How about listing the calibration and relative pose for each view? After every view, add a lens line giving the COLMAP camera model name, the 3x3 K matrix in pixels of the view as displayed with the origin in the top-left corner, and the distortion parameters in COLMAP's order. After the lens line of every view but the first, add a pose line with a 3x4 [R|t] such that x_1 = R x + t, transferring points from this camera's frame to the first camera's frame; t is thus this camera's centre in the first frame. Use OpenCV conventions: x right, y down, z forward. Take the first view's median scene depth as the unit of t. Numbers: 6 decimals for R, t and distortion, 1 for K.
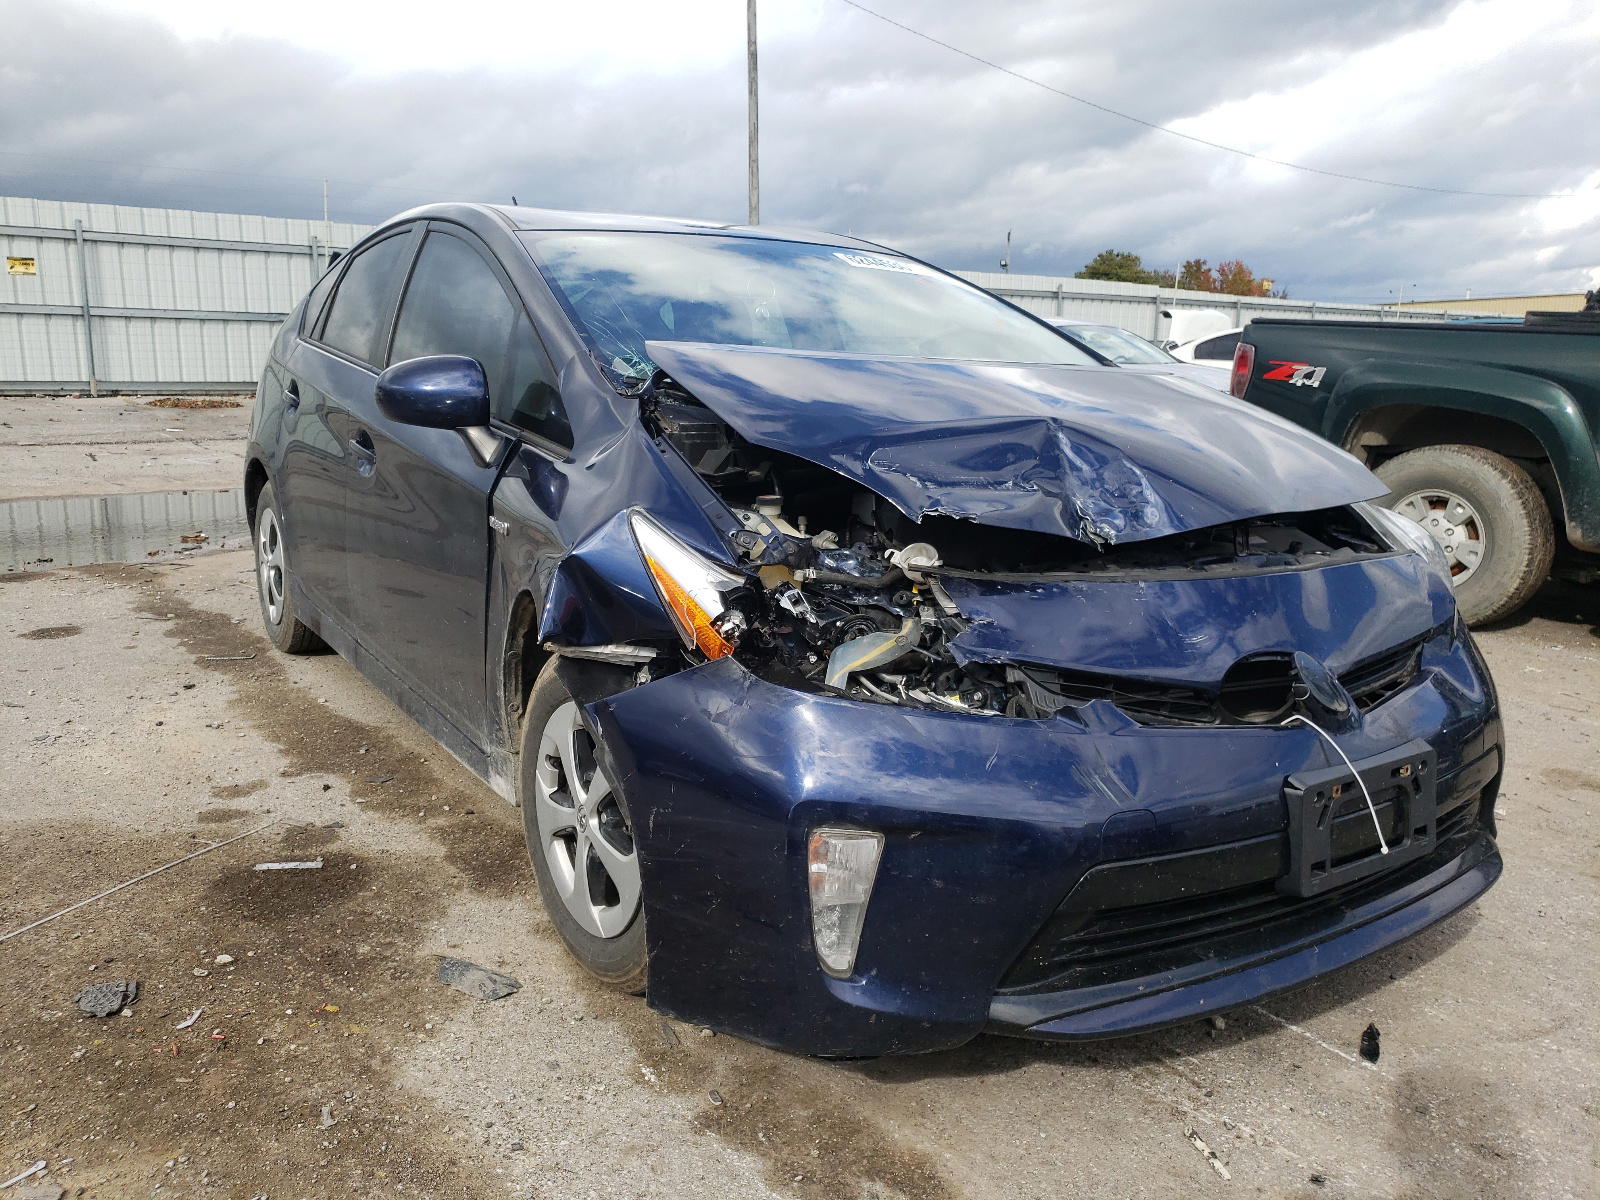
lens RADIAL K [[1287.9, 0, 800.0], [0, 1287.9, 600.0], [0, 0, 1]] dist [-0.000243, 0.012192]
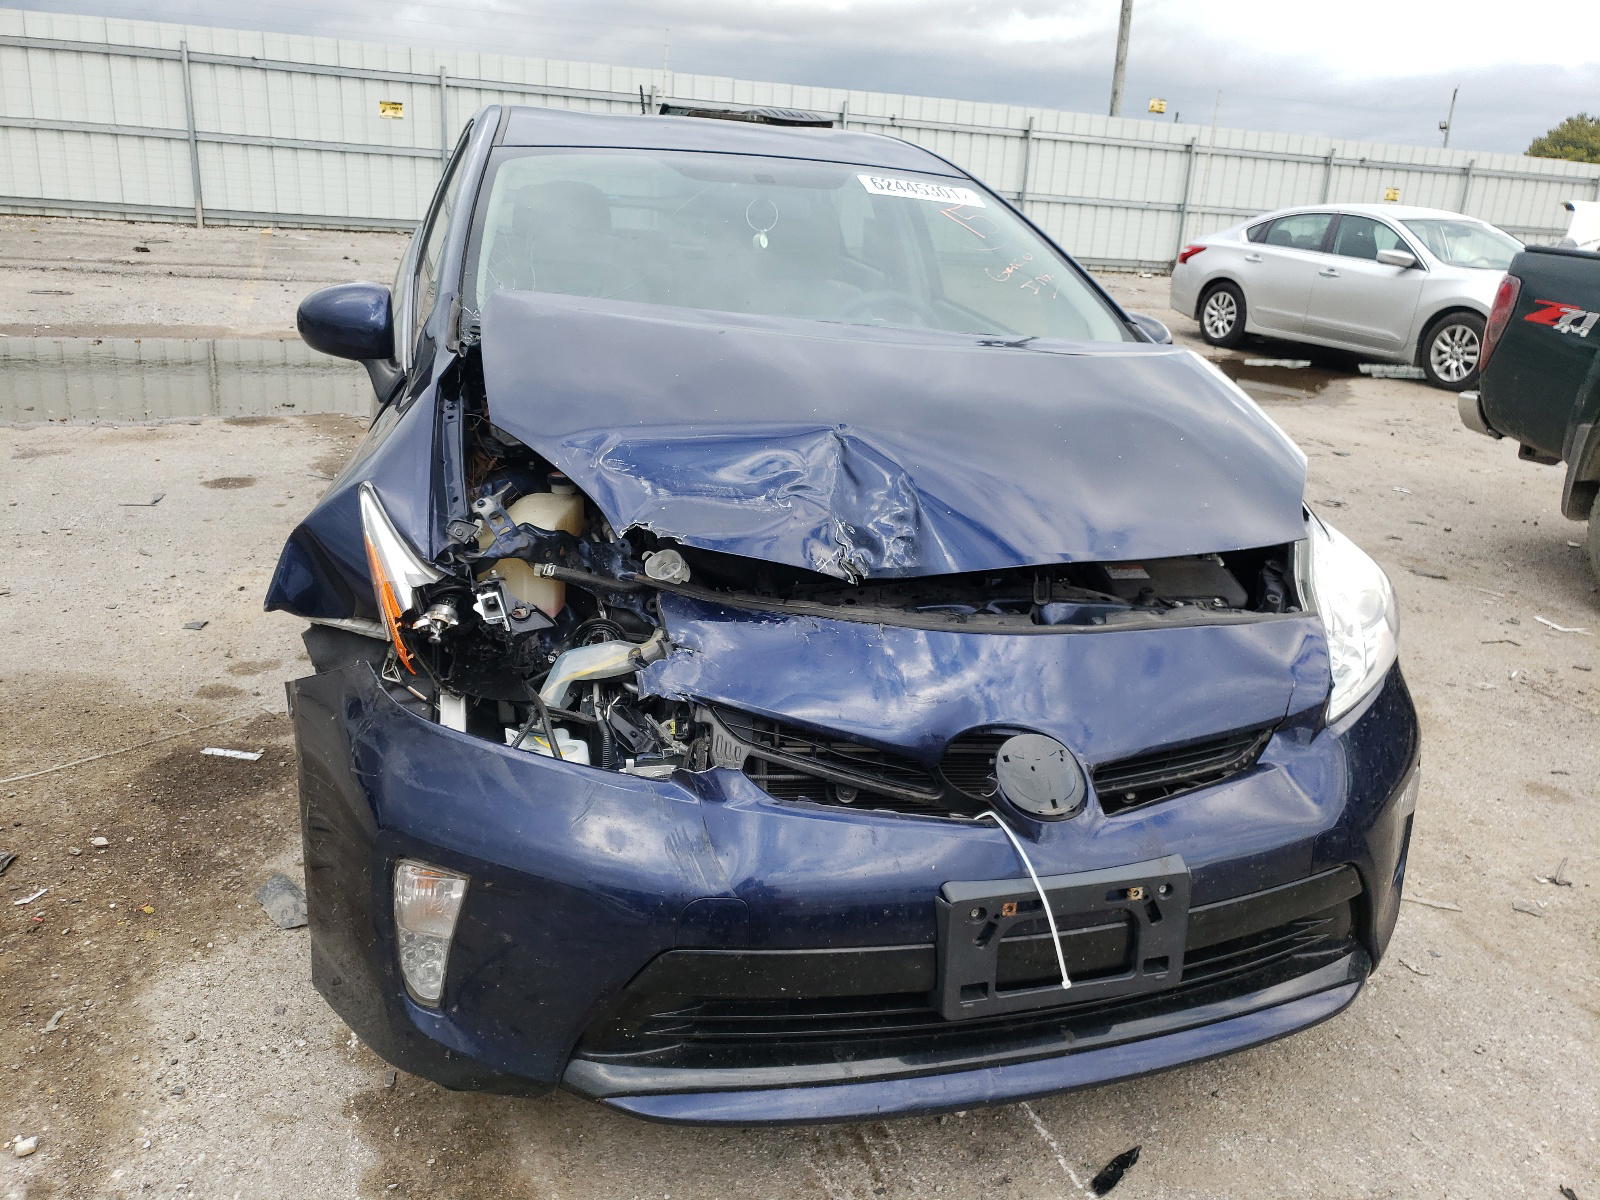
lens RADIAL K [[1287.9, 0, 800.0], [0, 1287.9, 600.0], [0, 0, 1]] dist [-0.000243, 0.012192]
pose [[0.959599, 0.127453, -0.250850, 0.426022], [-0.100376, 0.987931, 0.117974, -0.129805], [0.262858, -0.088028, 0.960810, 0.137949]]
